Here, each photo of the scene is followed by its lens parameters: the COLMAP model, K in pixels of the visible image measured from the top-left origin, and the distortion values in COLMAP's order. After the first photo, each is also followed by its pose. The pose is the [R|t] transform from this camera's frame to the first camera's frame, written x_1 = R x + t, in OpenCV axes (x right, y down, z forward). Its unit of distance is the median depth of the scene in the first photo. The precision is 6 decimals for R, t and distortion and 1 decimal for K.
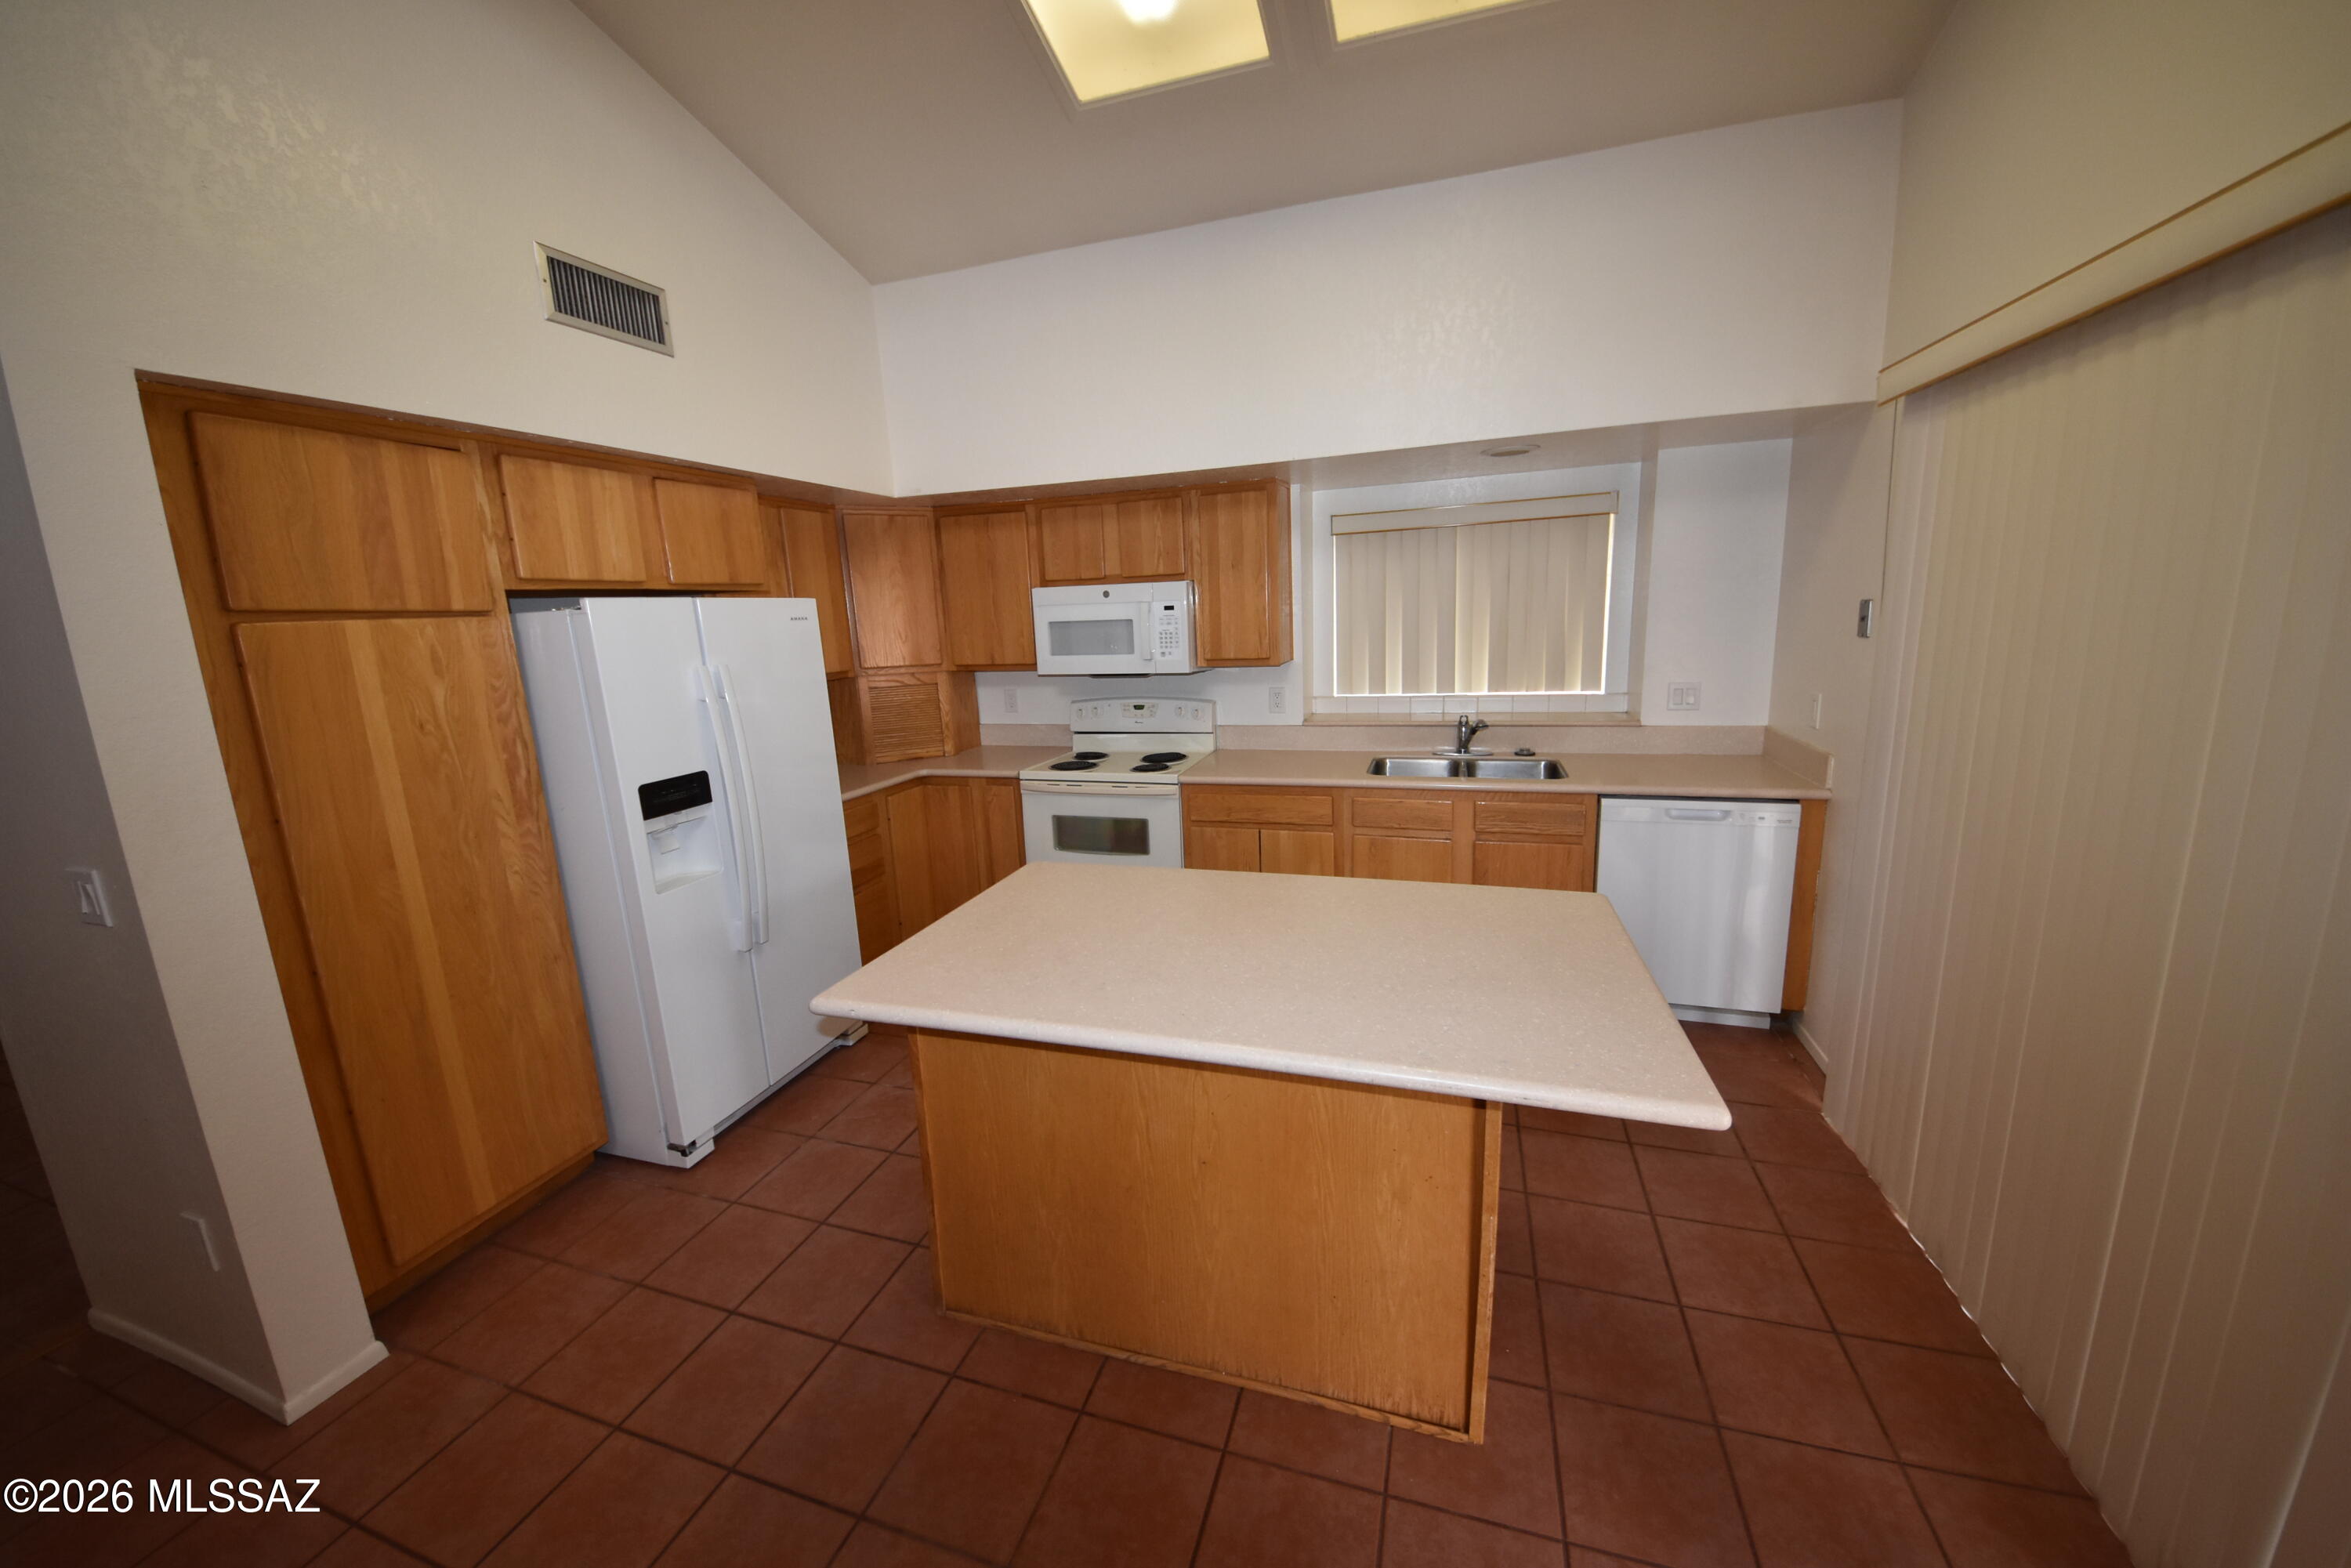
lens RADIAL K [[855.1, 0, 1180.4], [0, 855.1, 774.5], [0, 0, 1]] dist [-0.000481, -0.002256]
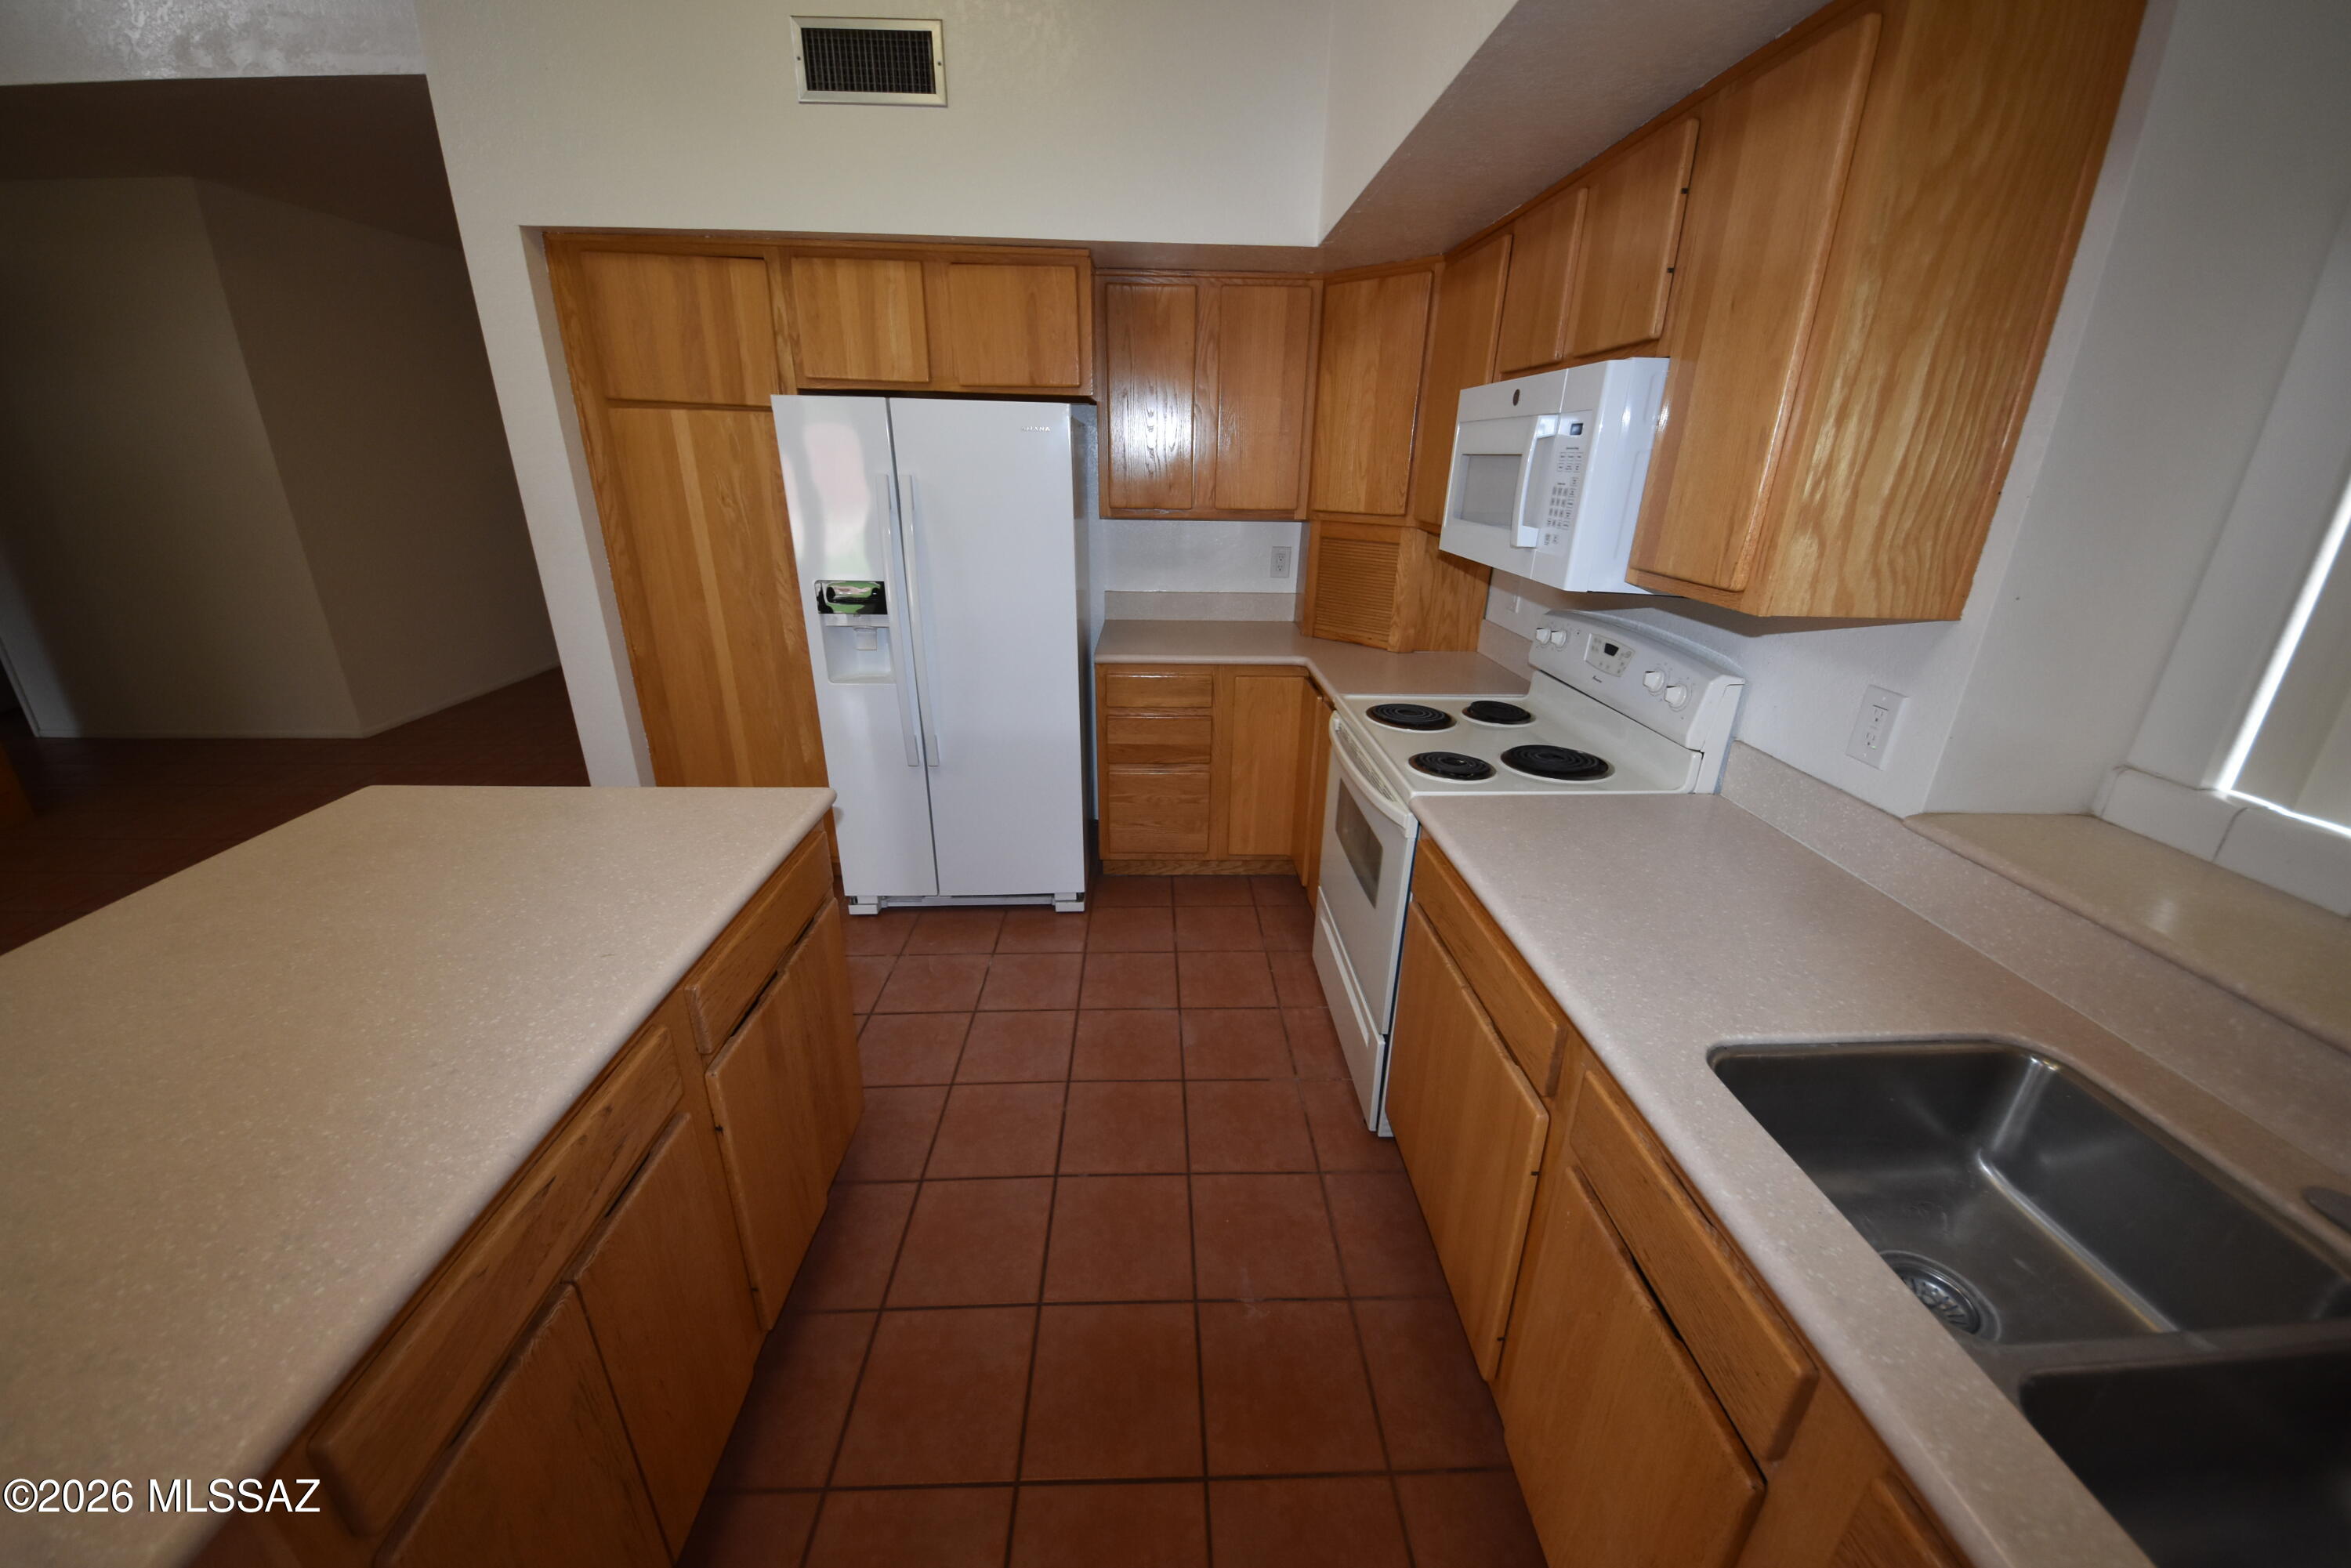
lens RADIAL K [[855.1, 0, 1181.8], [0, 855.1, 779.6], [0, 0, 1]] dist [-0.000481, -0.002256]
pose [[0.350874, 0.380220, -0.855757, 0.584959], [-0.214544, 0.922190, 0.321771, -0.211289], [0.911515, 0.070696, 0.405146, 1.041945]]
